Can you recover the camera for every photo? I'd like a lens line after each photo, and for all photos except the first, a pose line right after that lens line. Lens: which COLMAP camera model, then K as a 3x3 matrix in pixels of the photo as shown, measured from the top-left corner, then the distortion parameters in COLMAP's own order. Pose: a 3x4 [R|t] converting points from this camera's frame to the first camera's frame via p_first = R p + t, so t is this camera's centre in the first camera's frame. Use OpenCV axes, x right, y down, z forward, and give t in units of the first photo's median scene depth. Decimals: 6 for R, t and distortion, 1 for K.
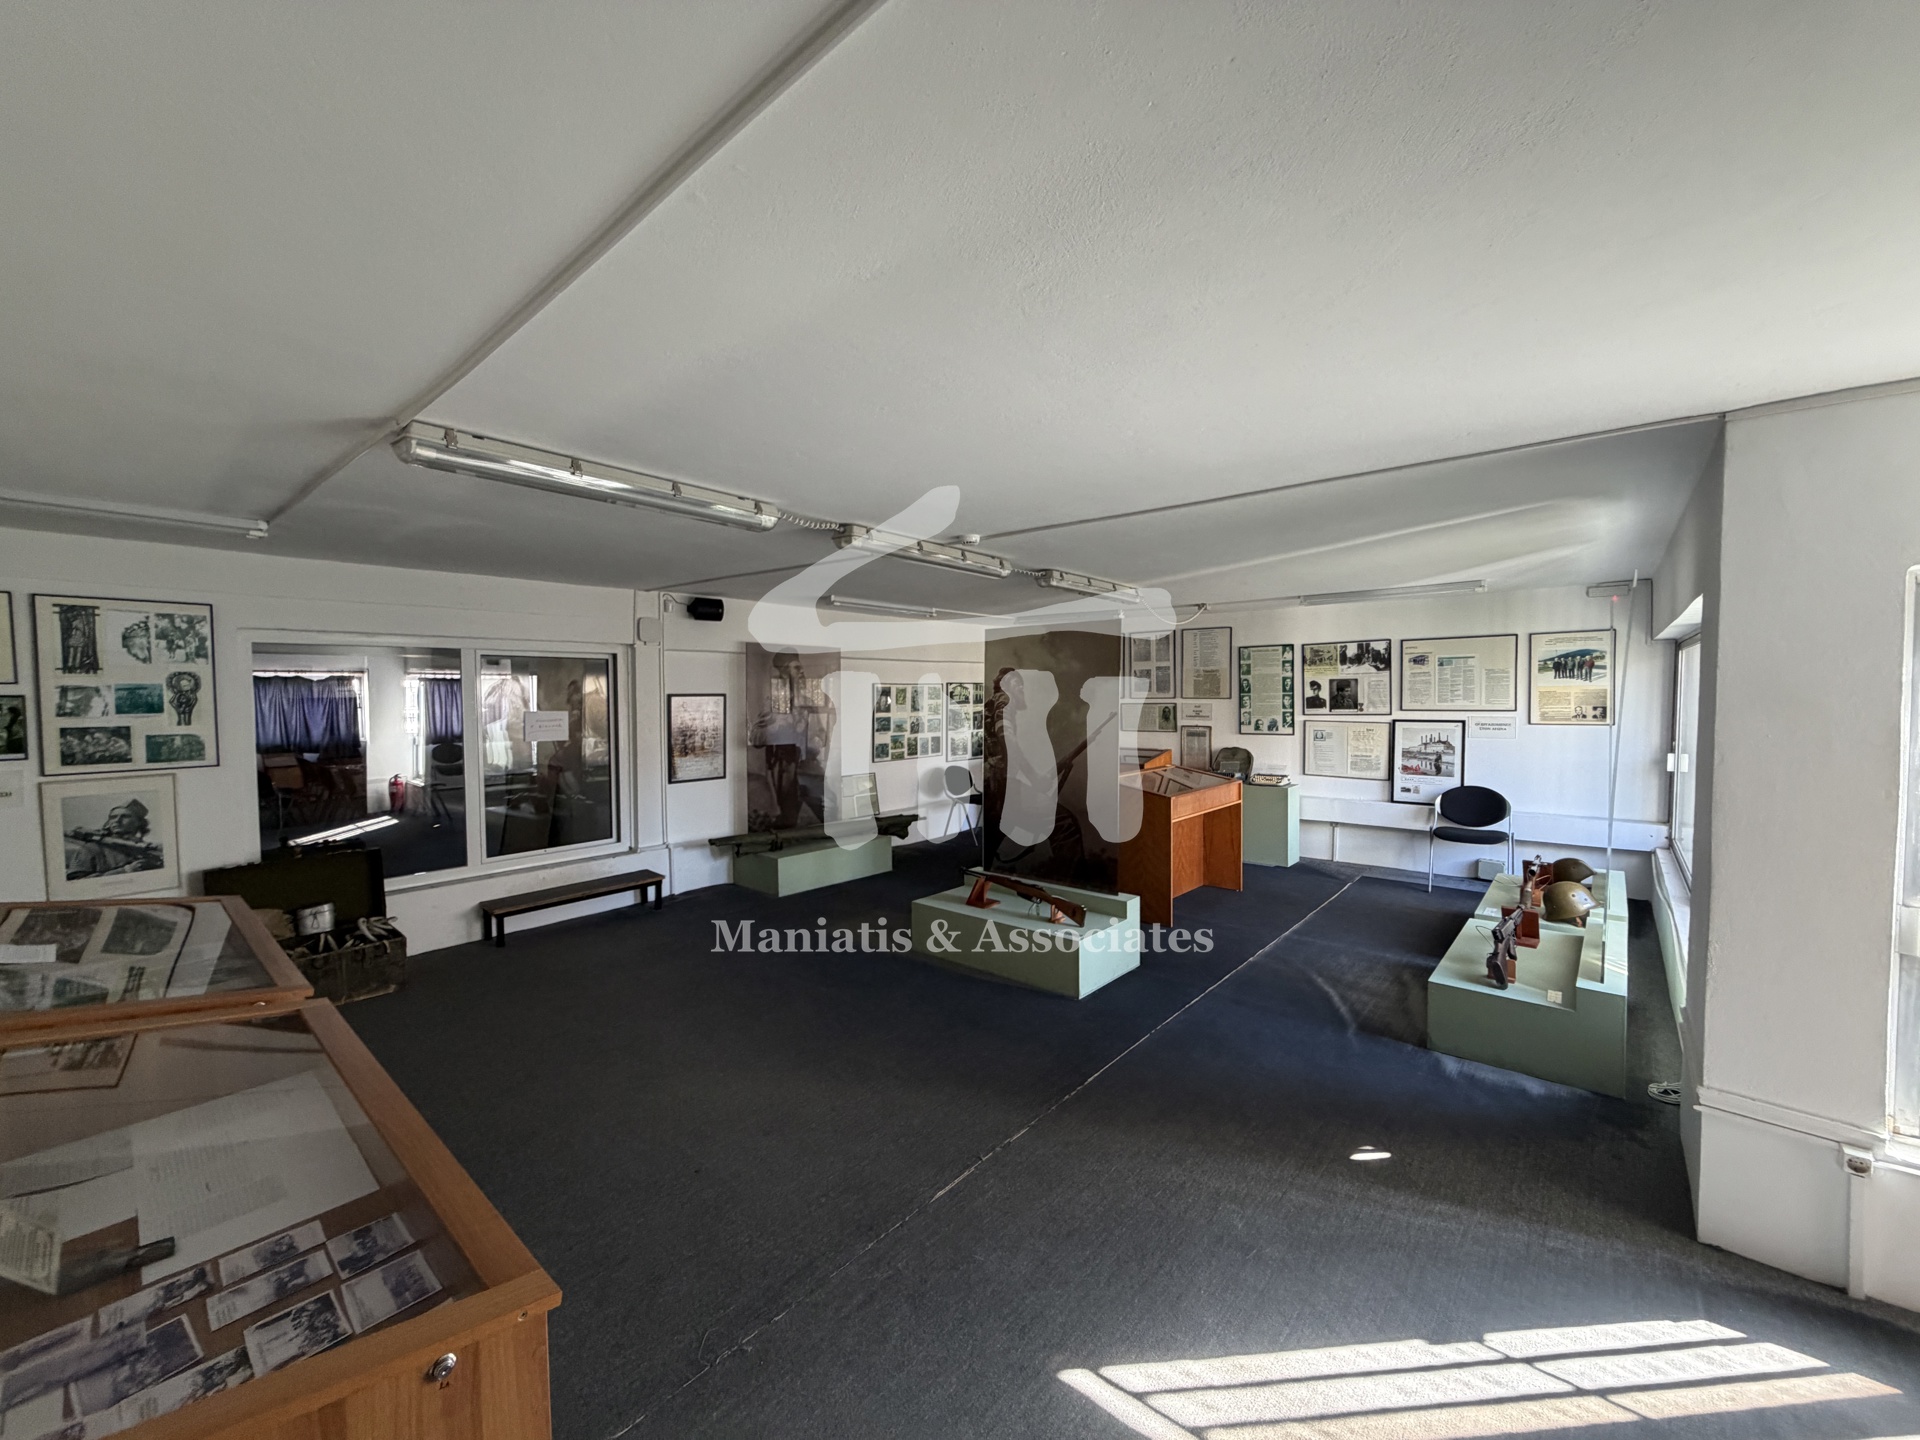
lens RADIAL K [[762.7, 0, 952.7], [0, 762.7, 720.0], [0, 0, 1]] dist [-0.001179, 0.000038]
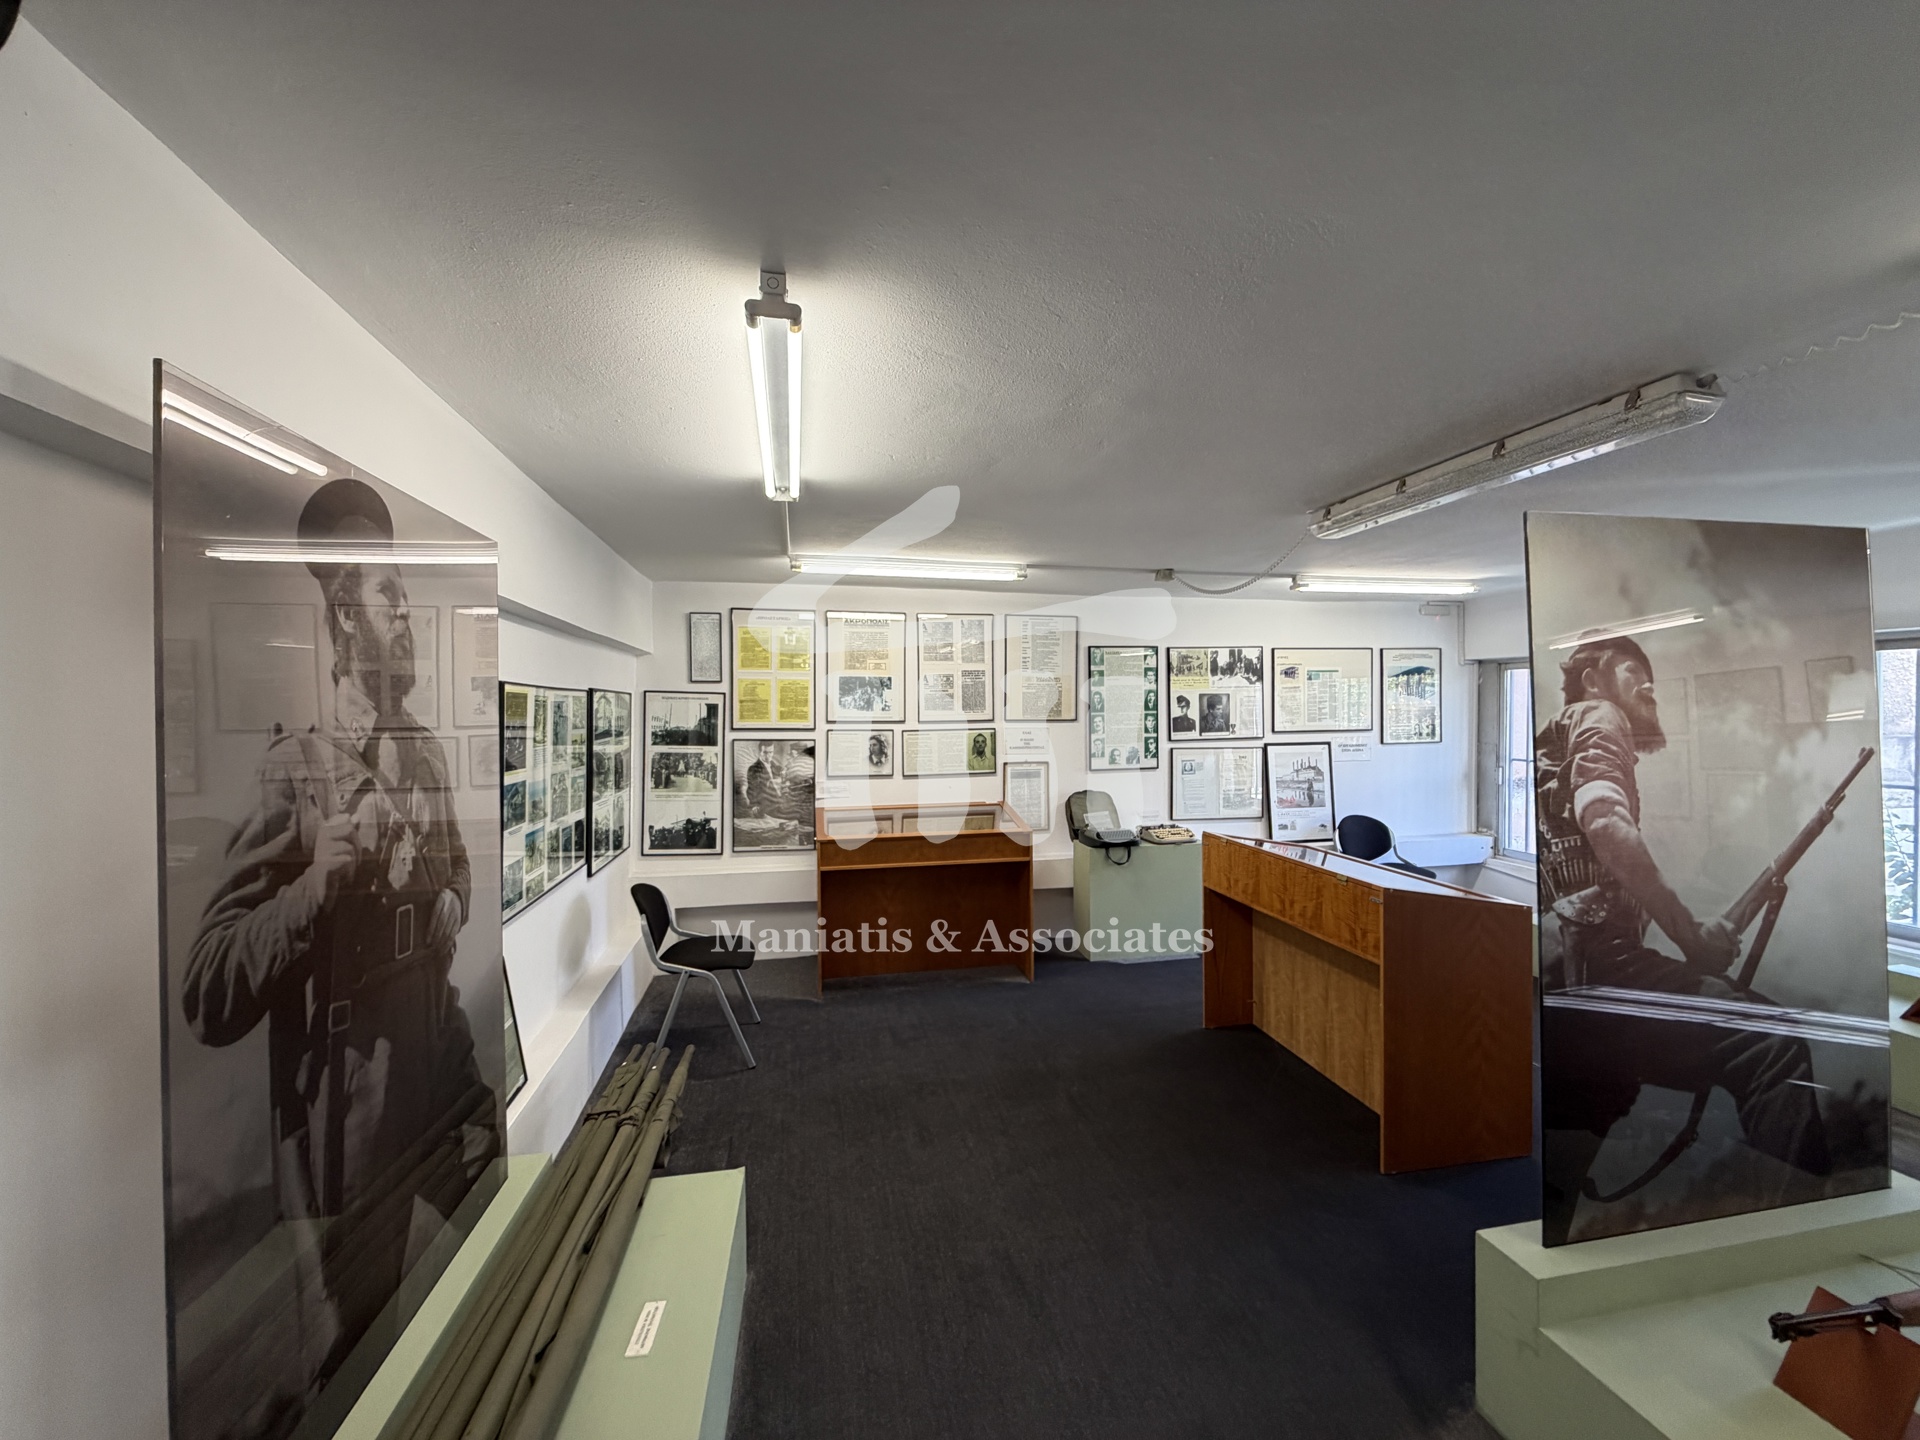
lens RADIAL K [[762.7, 0, 952.4], [0, 762.7, 718.7], [0, 0, 1]] dist [-0.001179, 0.000038]
pose [[0.612511, -0.005639, 0.790442, -0.328332], [0.032532, 0.999307, -0.018080, -0.027177], [-0.789792, 0.036789, 0.612270, 0.877267]]
